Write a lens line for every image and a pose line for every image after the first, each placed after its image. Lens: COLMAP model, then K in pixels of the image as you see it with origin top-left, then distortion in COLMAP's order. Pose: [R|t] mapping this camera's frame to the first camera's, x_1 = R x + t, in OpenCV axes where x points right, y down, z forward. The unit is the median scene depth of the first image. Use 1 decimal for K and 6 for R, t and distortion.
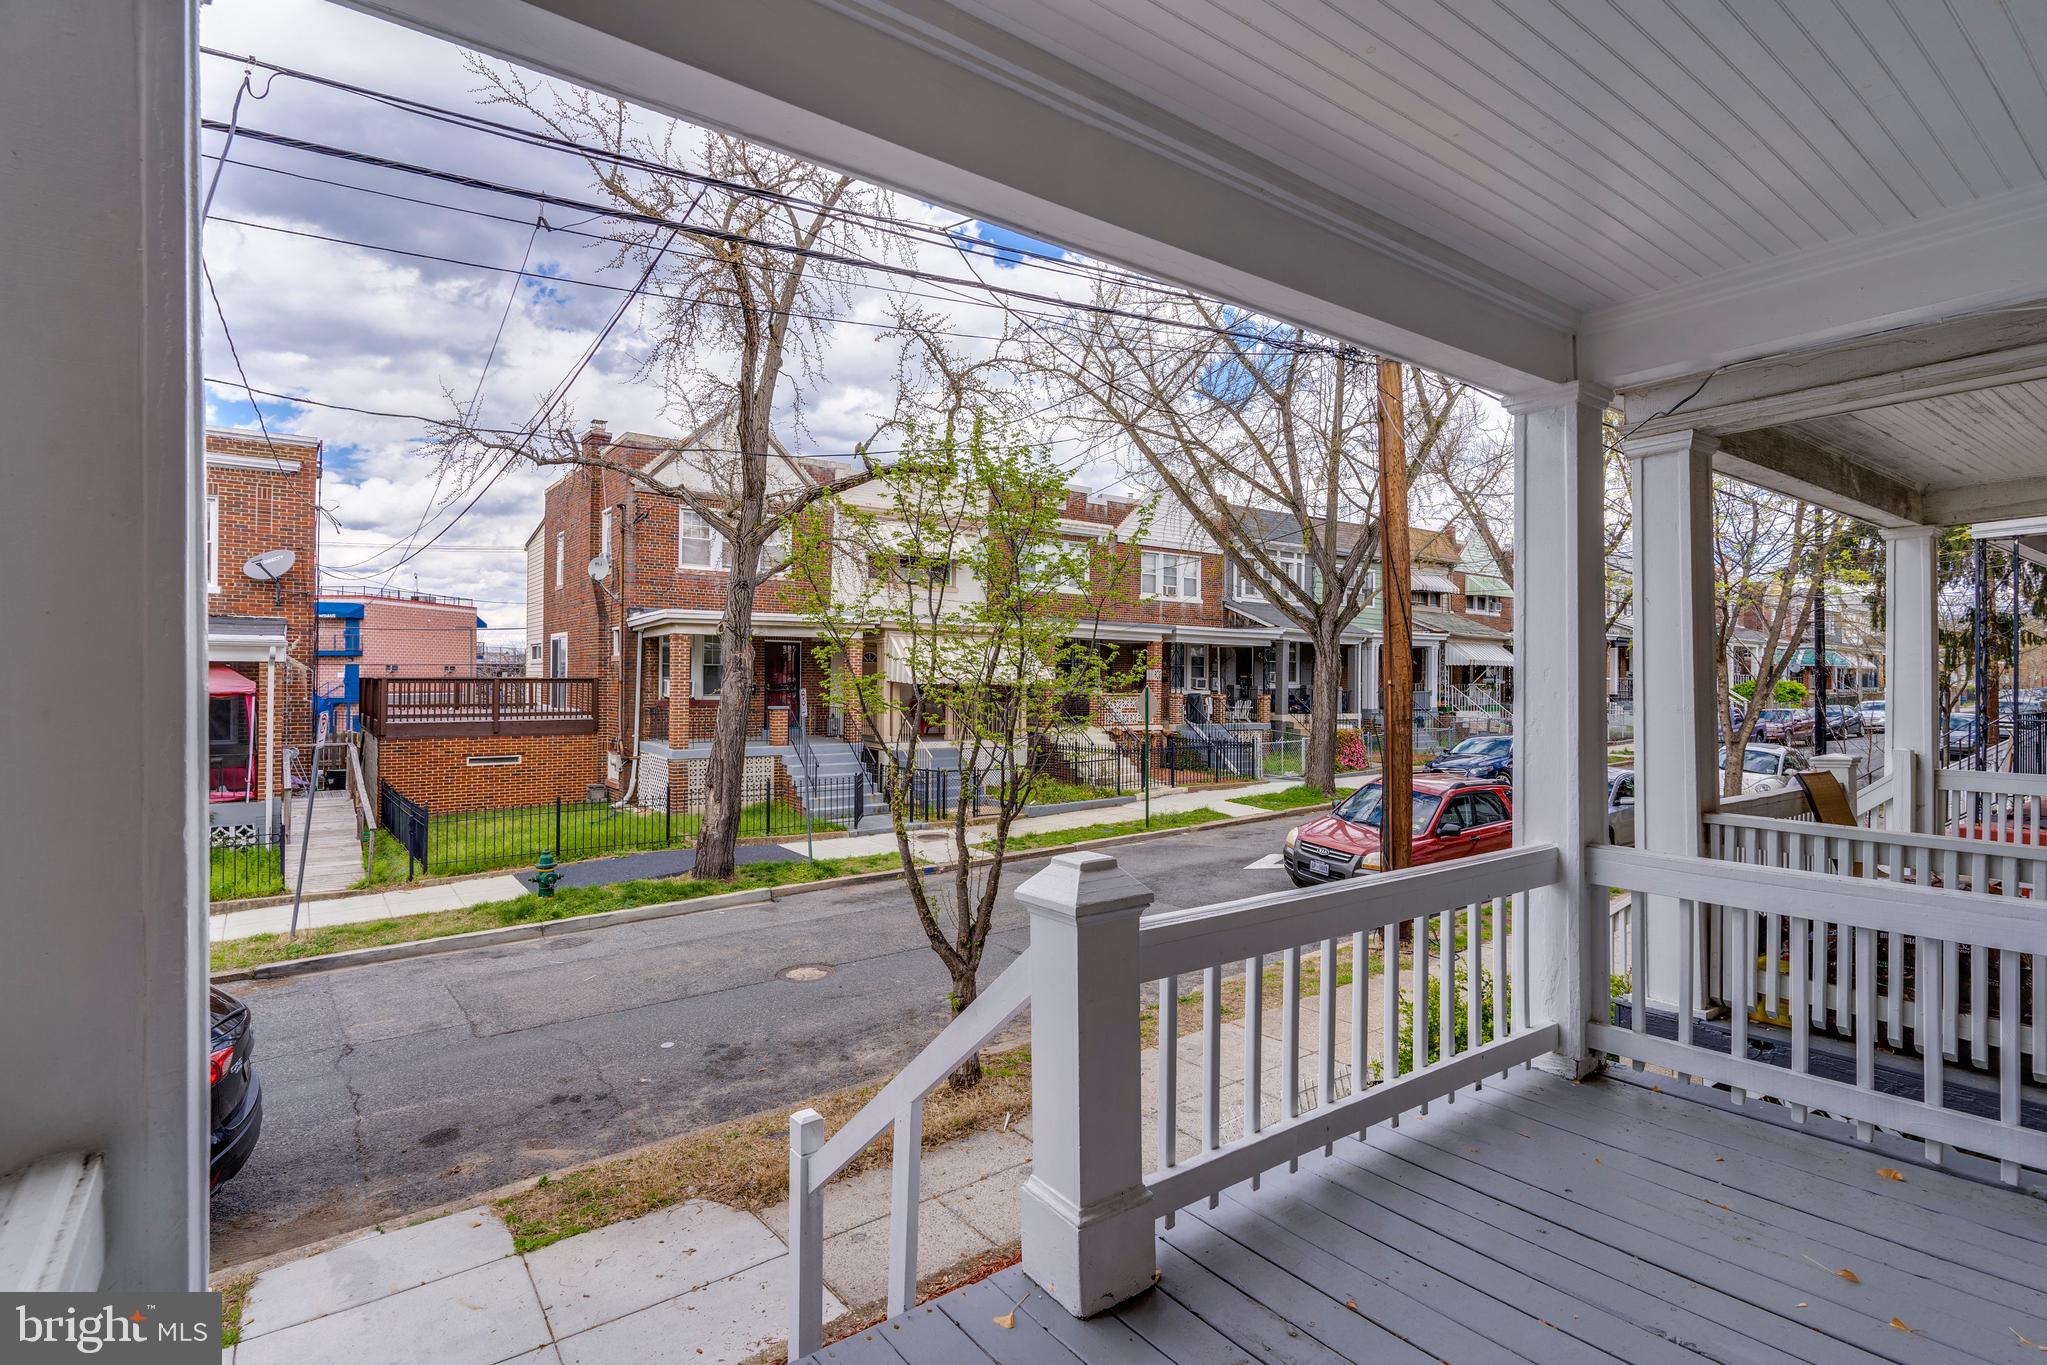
lens RADIAL K [[982.5, 0, 1036.8], [0, 982.5, 671.4], [0, 0, 1]] dist [0.000483, 0.001903]
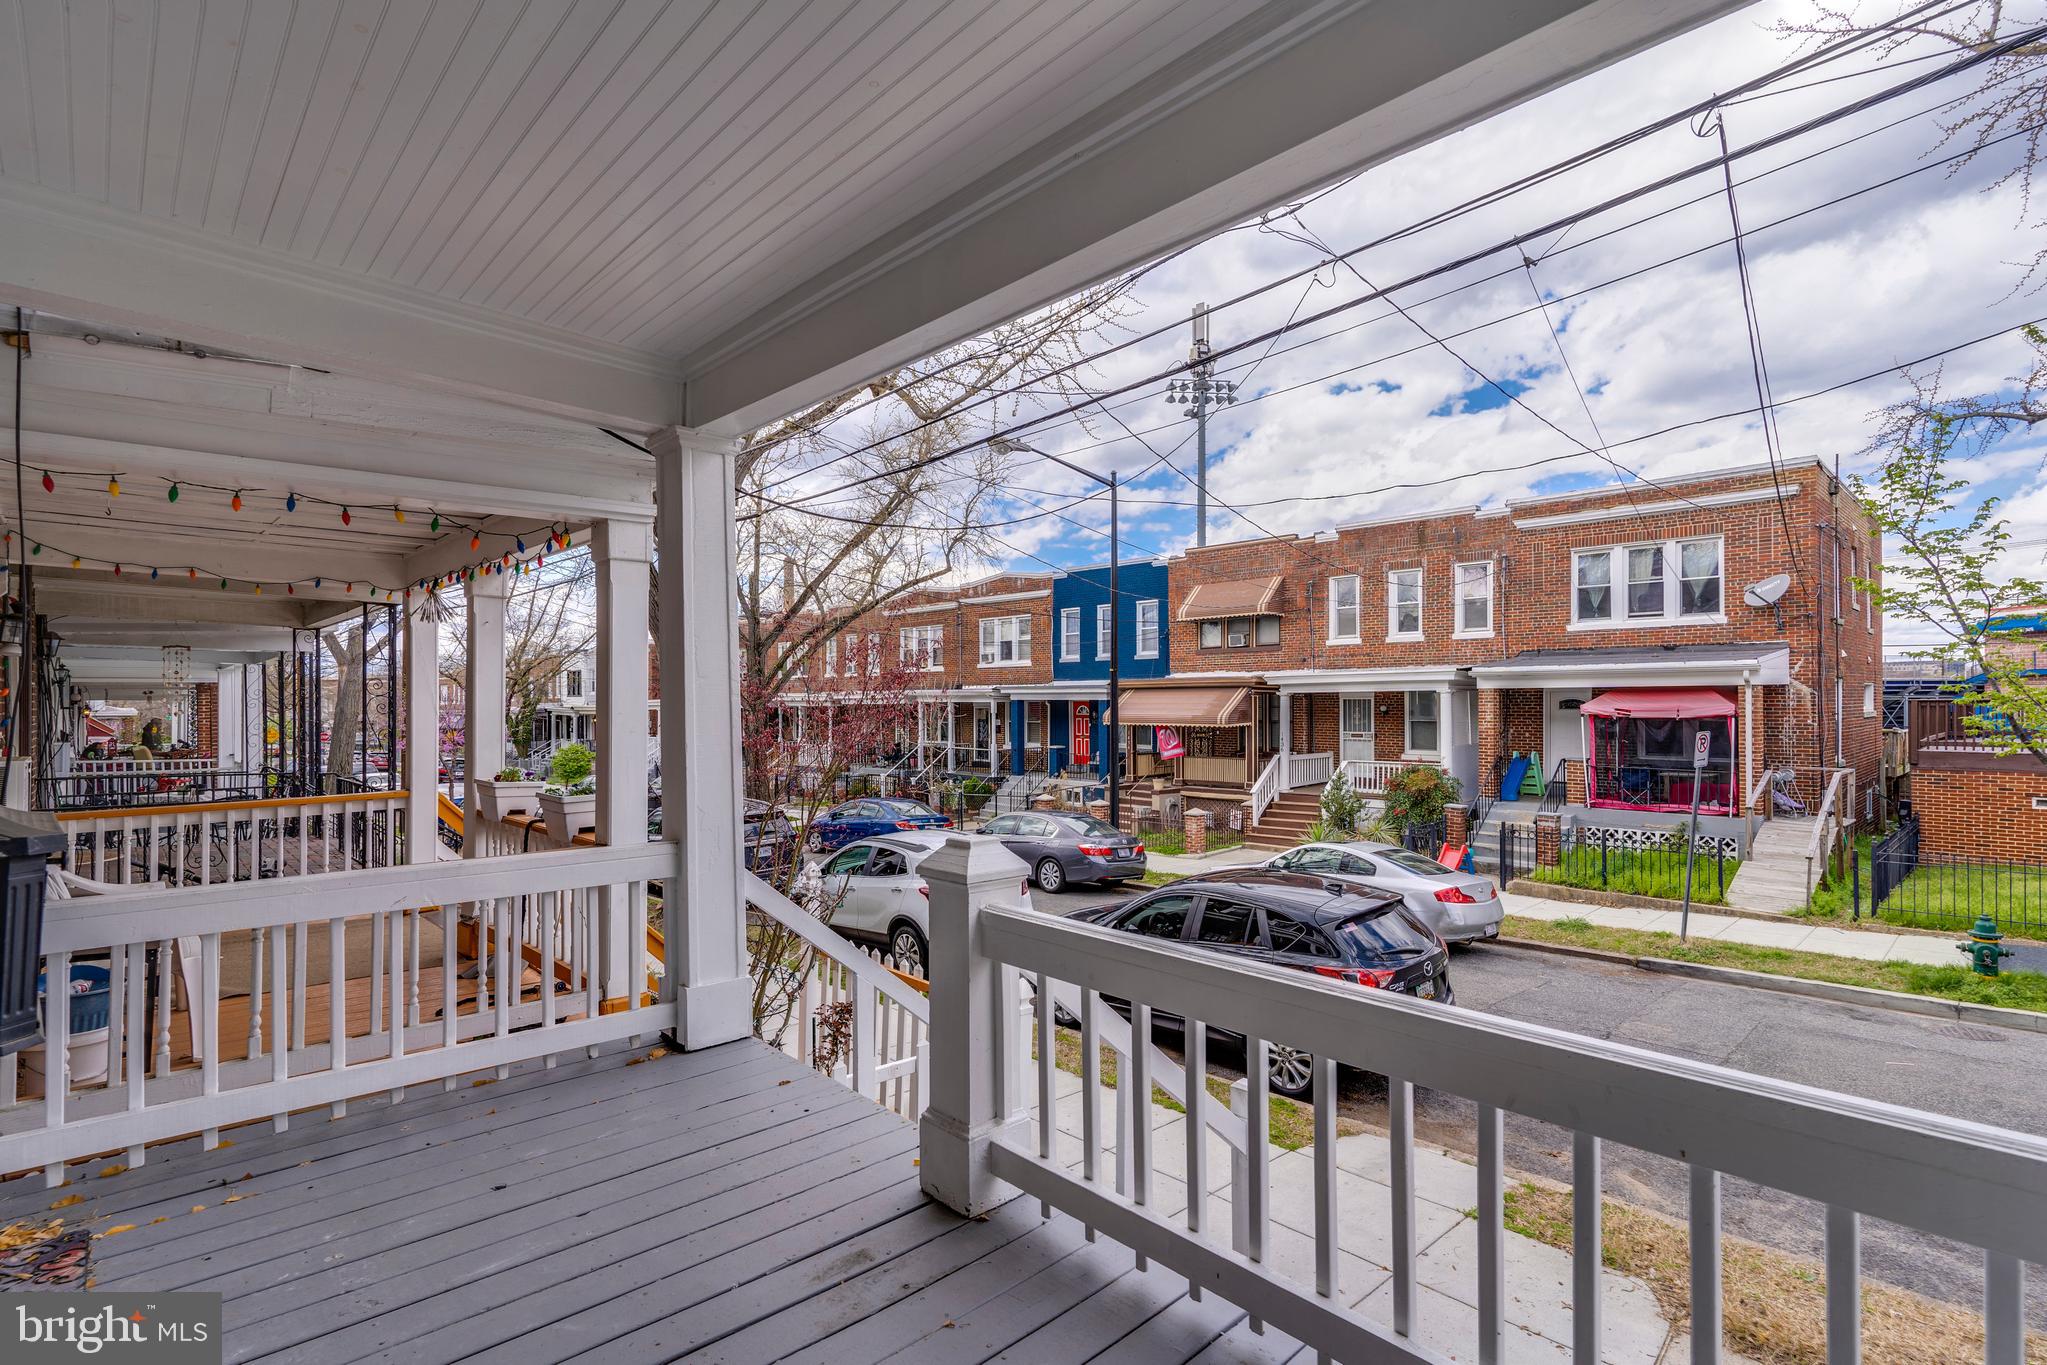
lens RADIAL K [[982.5, 0, 1034.5], [0, 982.5, 701.3], [0, 0, 1]] dist [0.000483, 0.001903]
pose [[0.124760, -0.005399, -0.992172, 0.193062], [0.011025, 0.999931, -0.004055, 0.003964], [0.992126, -0.010432, 0.124811, 0.142679]]
